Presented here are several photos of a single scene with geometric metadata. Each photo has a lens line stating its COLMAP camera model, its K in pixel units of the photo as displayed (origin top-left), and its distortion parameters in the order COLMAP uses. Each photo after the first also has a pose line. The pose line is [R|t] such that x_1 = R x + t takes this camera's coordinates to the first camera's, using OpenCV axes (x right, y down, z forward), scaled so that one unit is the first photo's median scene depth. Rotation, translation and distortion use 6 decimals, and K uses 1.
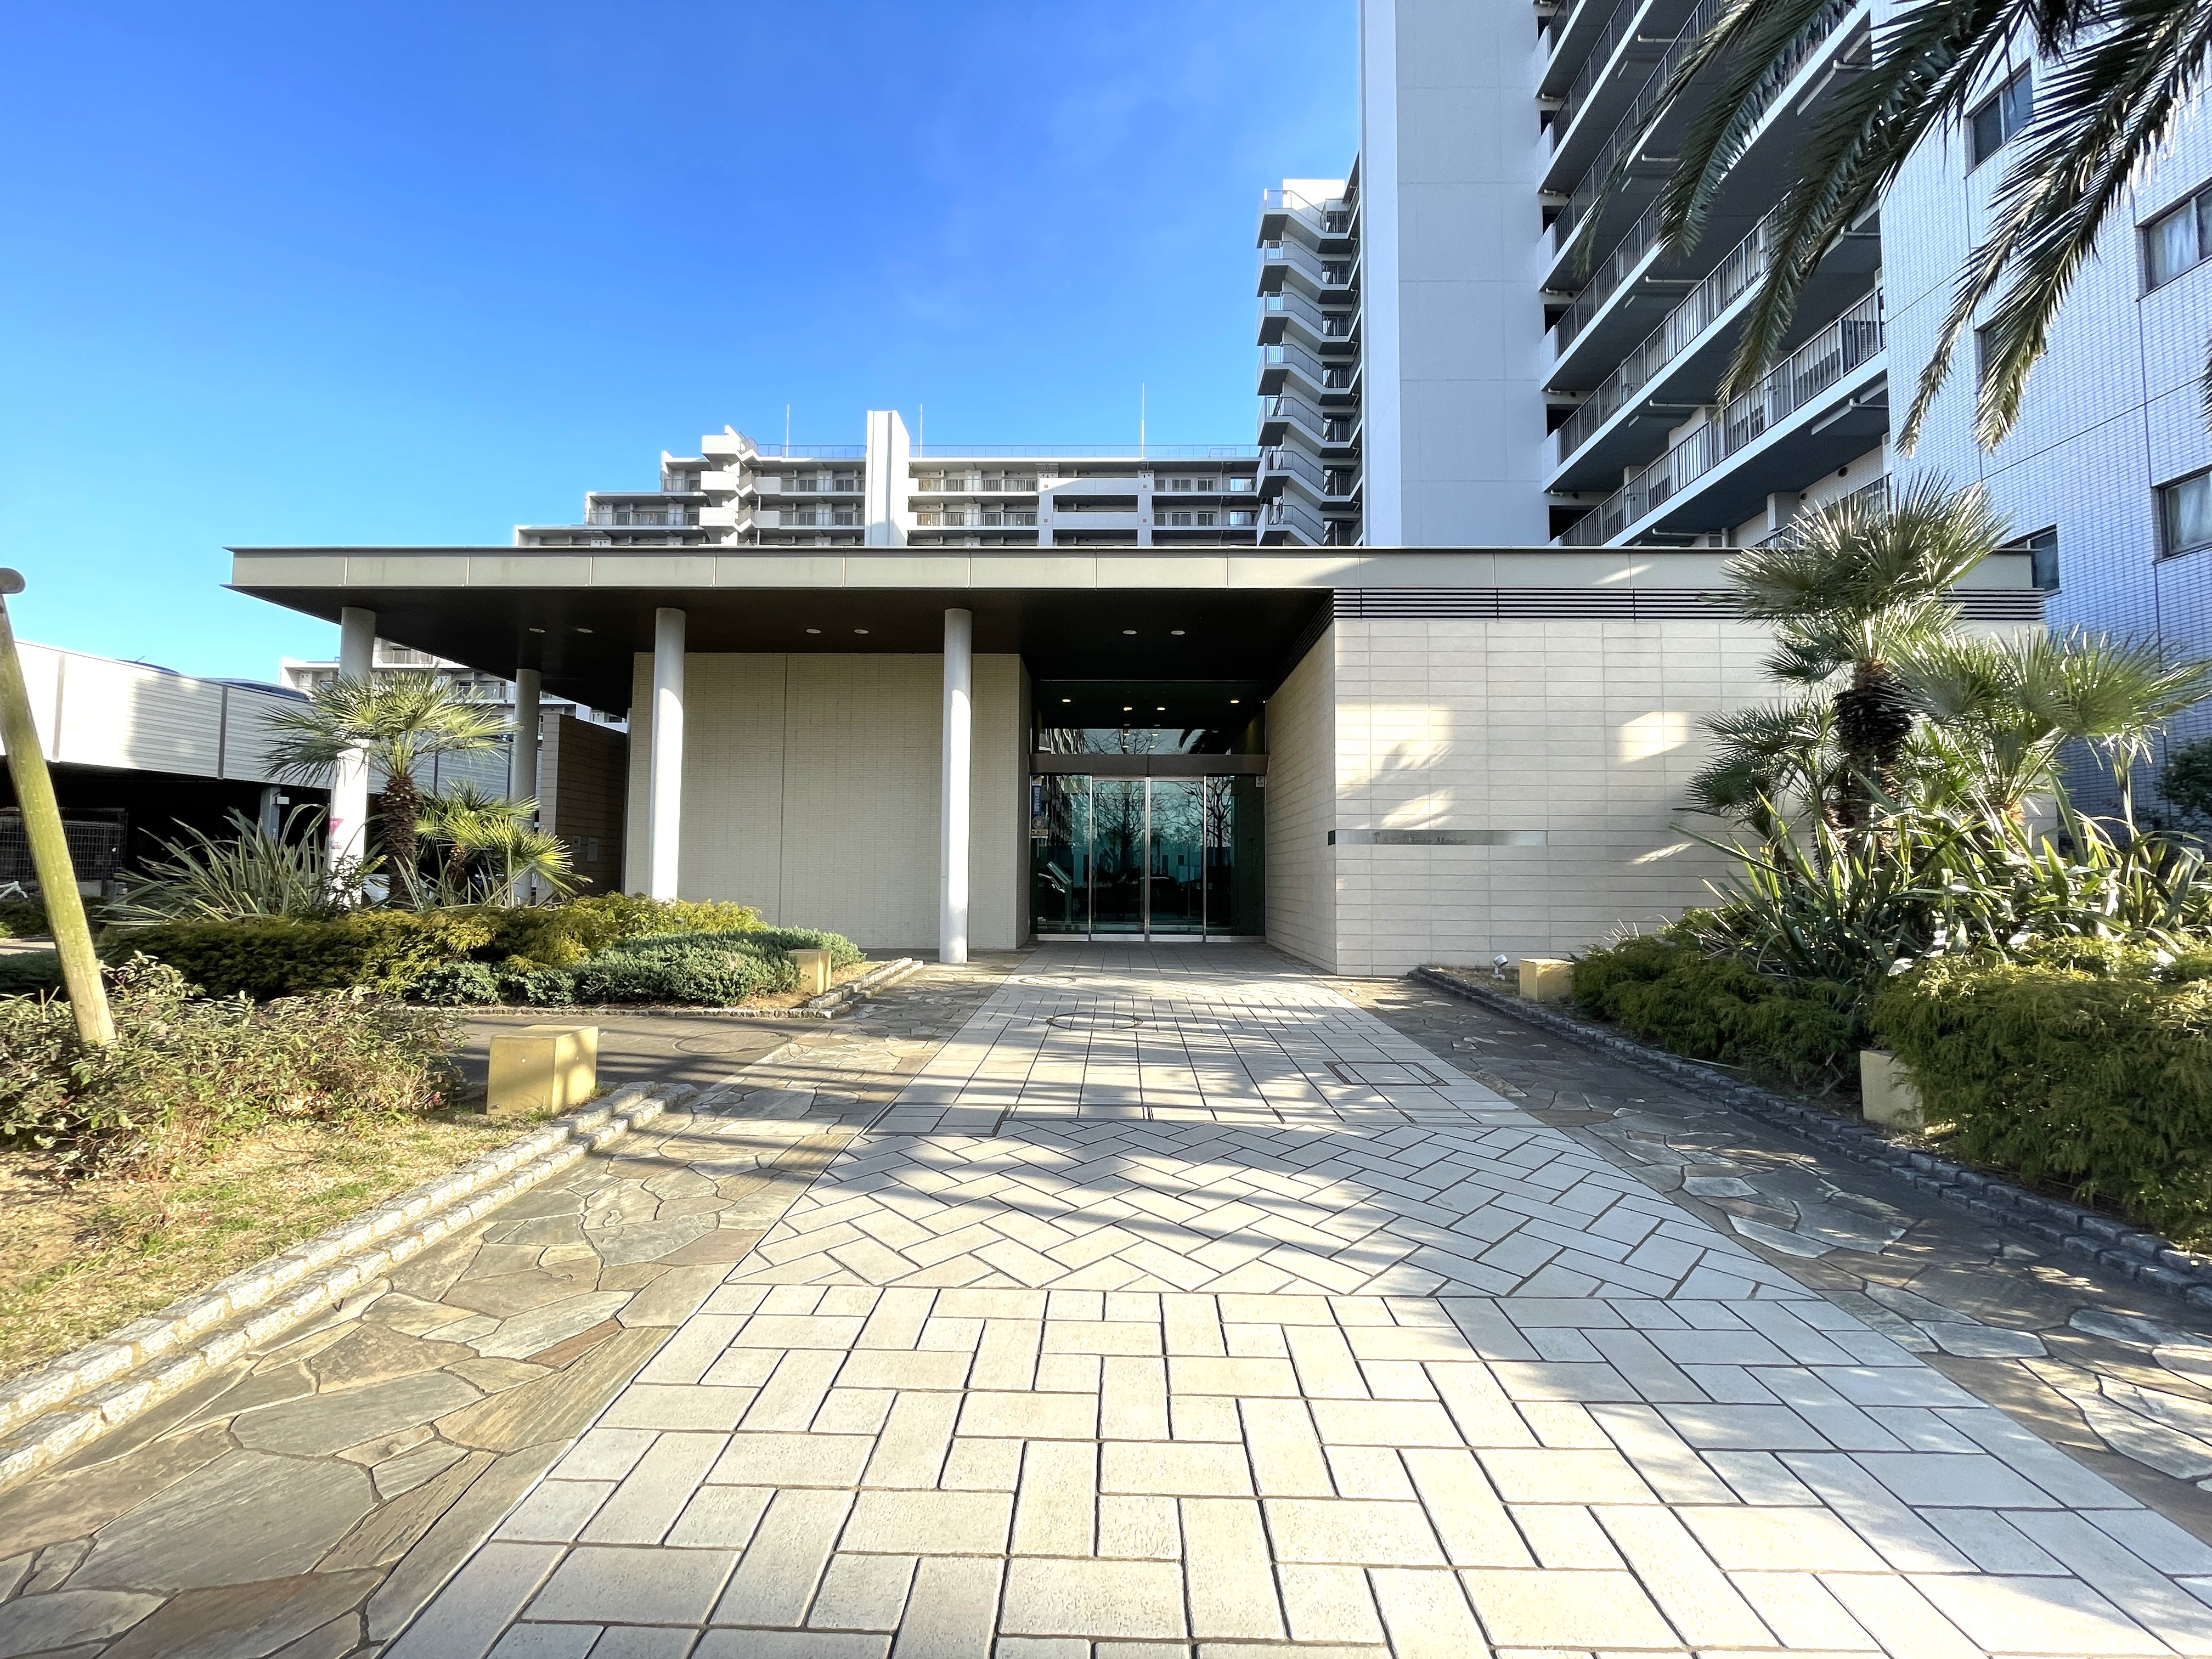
lens RADIAL K [[887.3, 0, 1104.8], [0, 887.3, 831.8], [0, 0, 1]] dist [-0.001415, 0.000104]
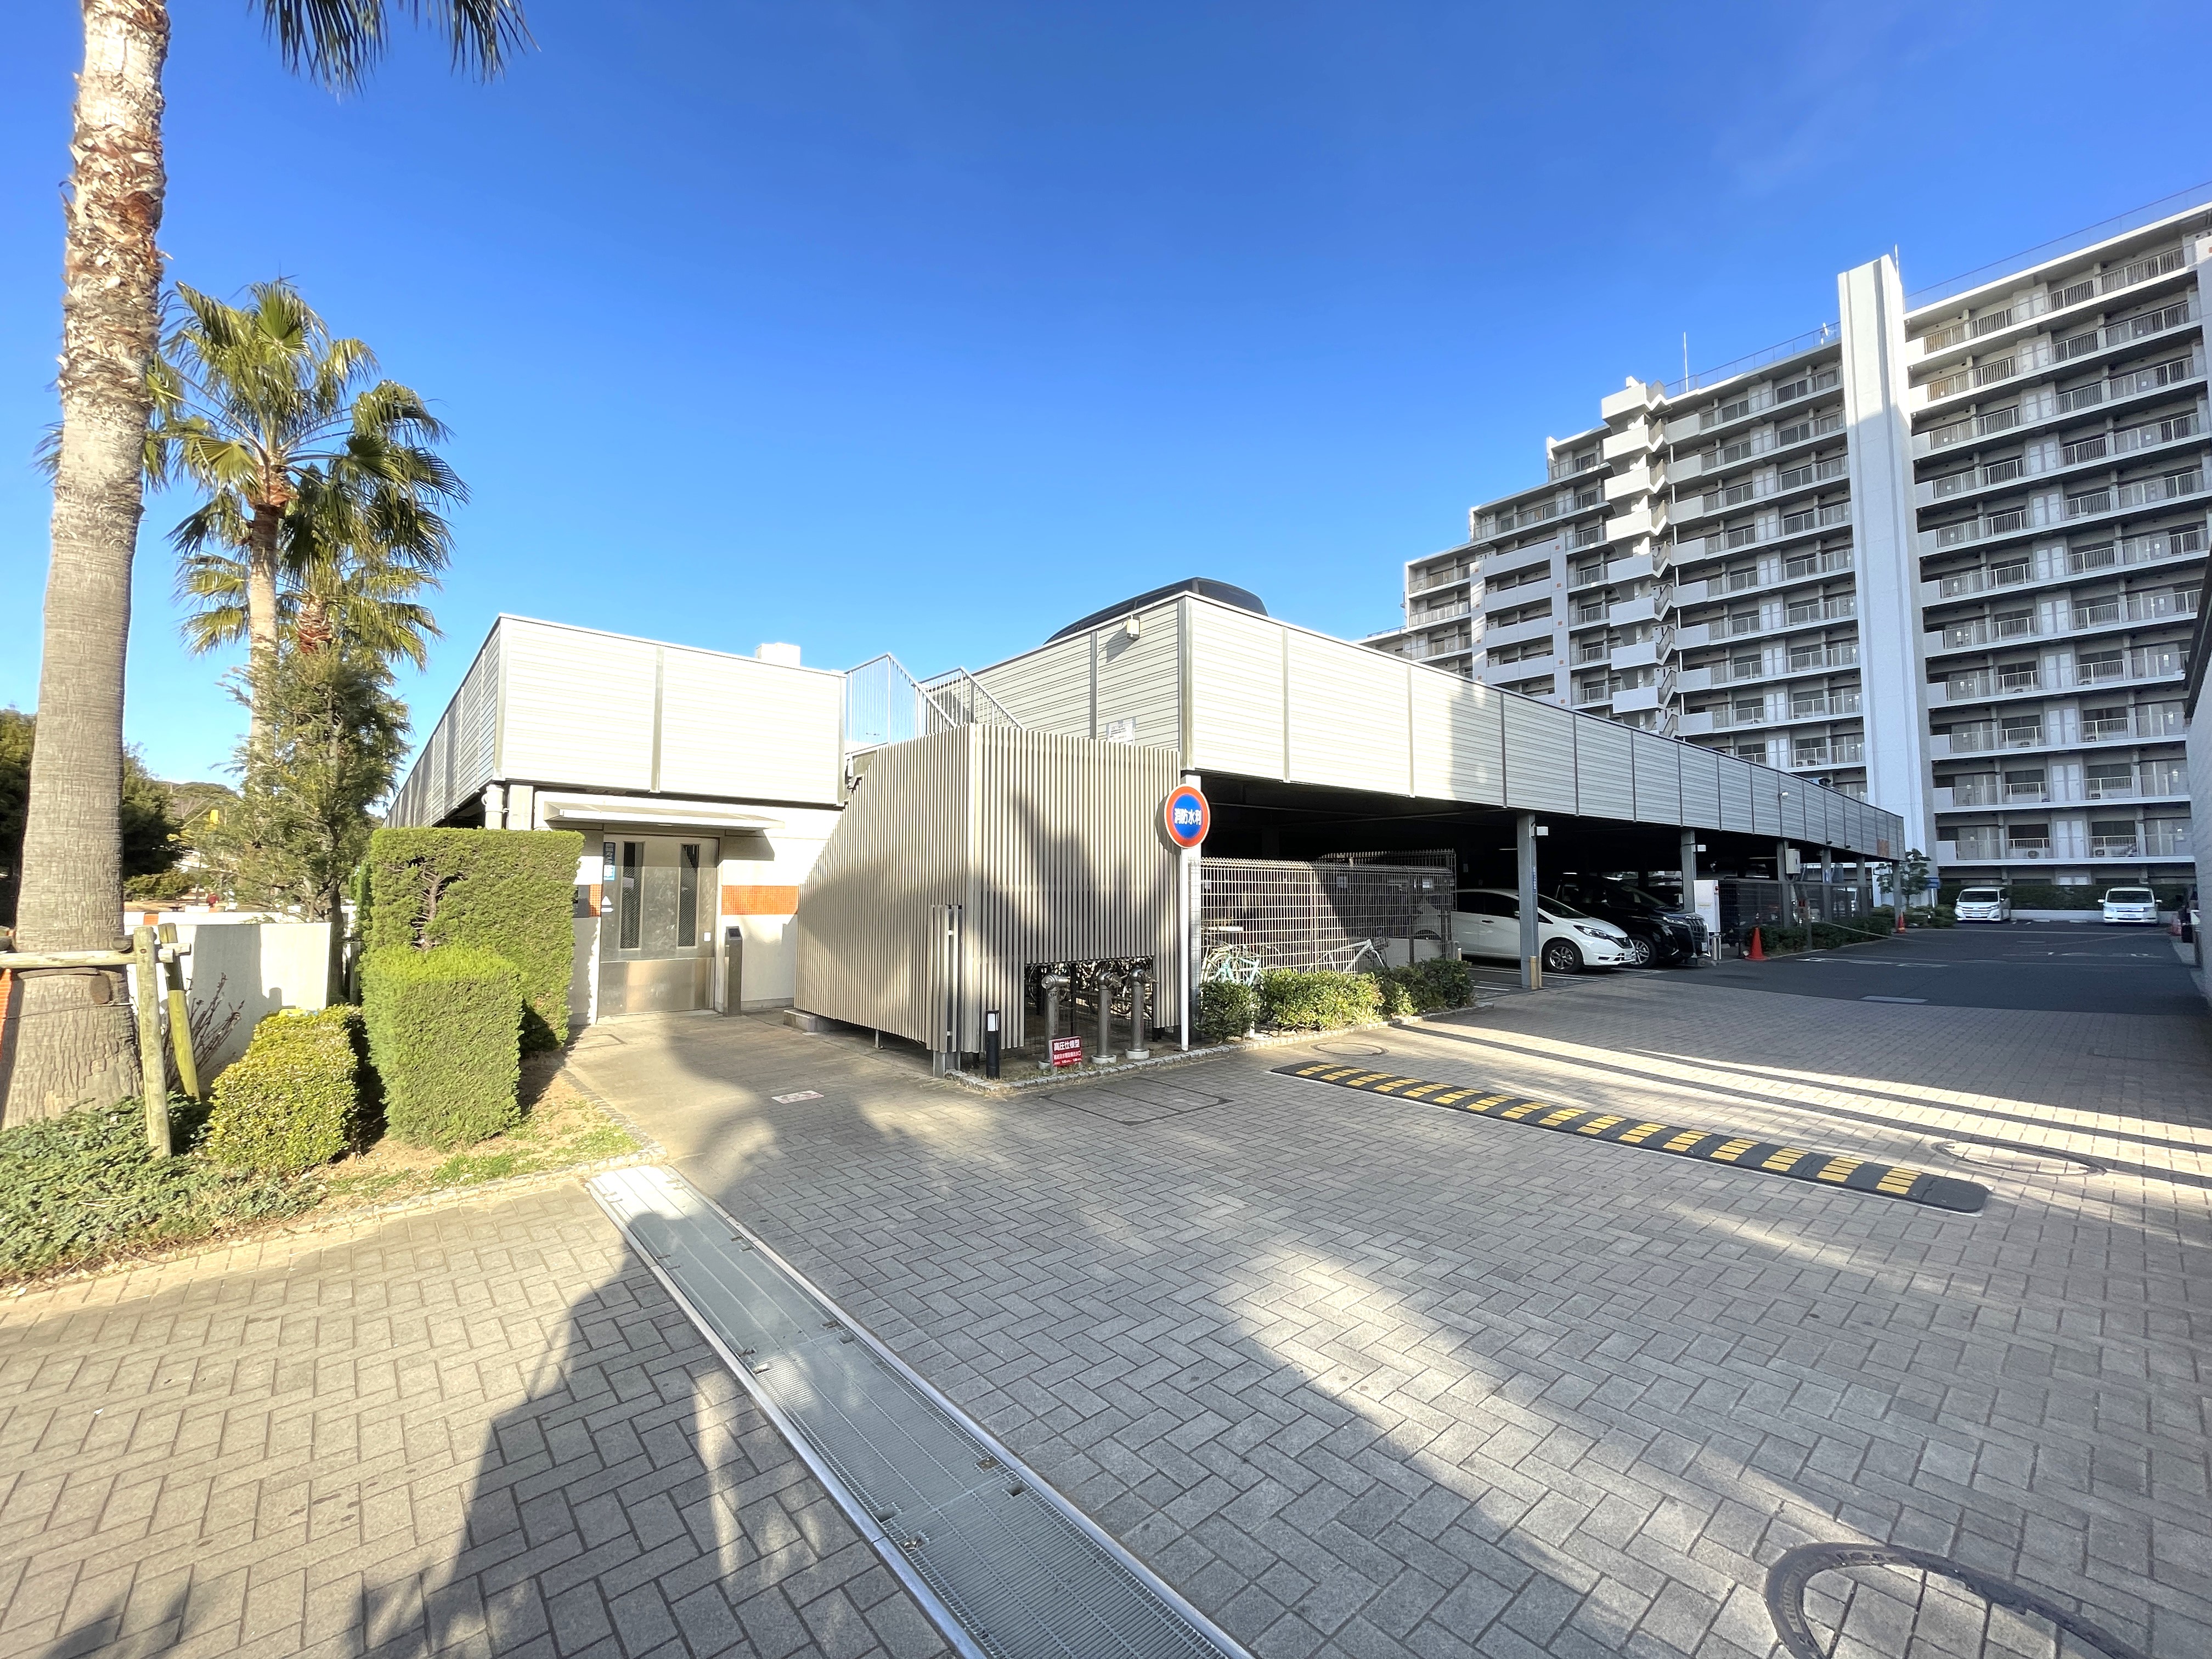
lens RADIAL K [[887.3, 0, 1111.1], [0, 887.3, 825.4], [0, 0, 1]] dist [-0.001415, 0.000104]
pose [[0.671197, -0.062710, -0.738622, -0.148900], [0.043011, 0.998031, -0.045649, -0.005140], [0.740030, -0.001129, 0.672573, 0.045145]]
